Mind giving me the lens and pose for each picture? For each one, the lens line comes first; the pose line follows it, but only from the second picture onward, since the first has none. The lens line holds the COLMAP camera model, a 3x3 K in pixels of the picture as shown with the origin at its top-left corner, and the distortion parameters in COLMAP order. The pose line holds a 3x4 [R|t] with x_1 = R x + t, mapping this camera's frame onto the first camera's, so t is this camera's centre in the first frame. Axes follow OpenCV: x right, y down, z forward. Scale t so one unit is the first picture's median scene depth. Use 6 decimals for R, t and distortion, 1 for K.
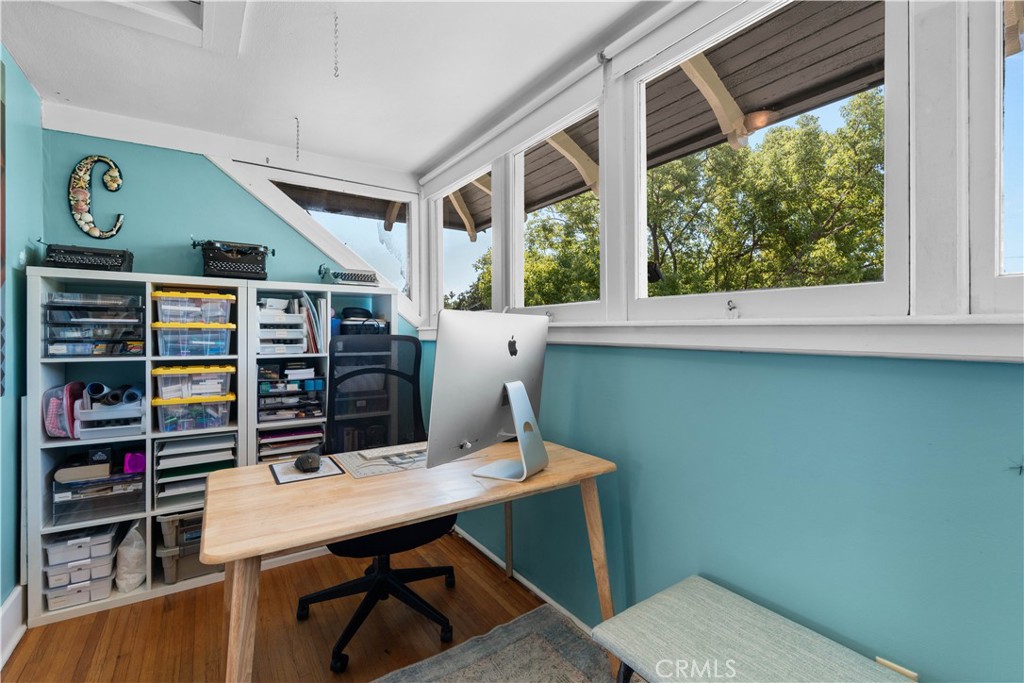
lens RADIAL K [[451.3, 0, 510.8], [0, 451.3, 333.7], [0, 0, 1]] dist [-0.004783, 0.000645]
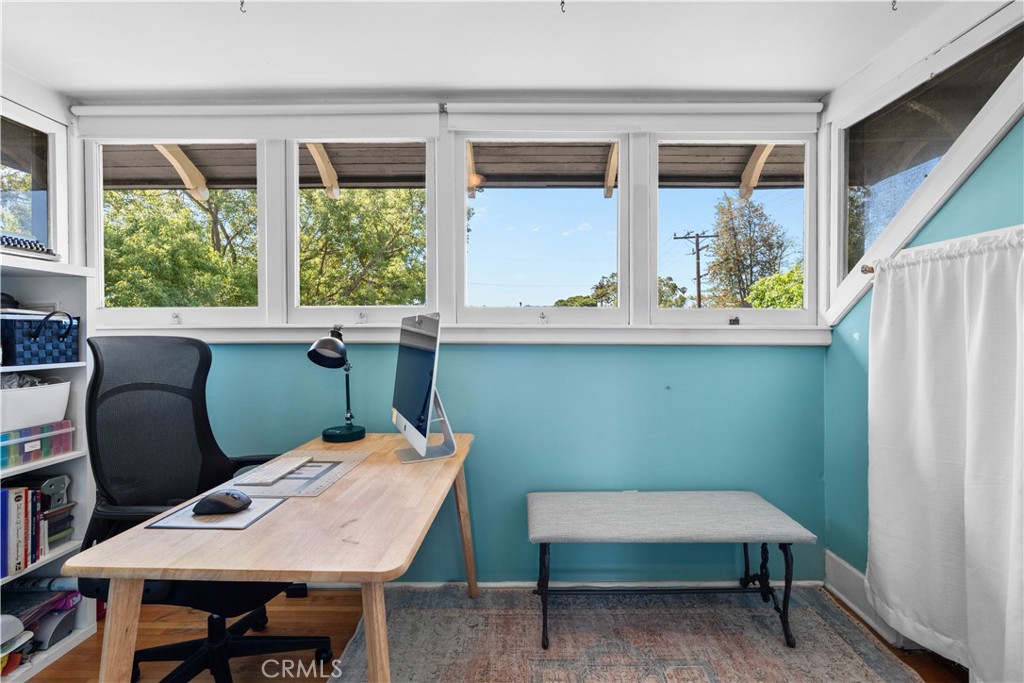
lens RADIAL K [[451.3, 0, 510.2], [0, 451.3, 340.5], [0, 0, 1]] dist [-0.004783, 0.000645]
pose [[0.573849, -0.014526, 0.818832, -0.470962], [0.004354, 0.999883, 0.014687, 0.000484], [-0.818950, -0.004863, 0.573845, 0.096544]]
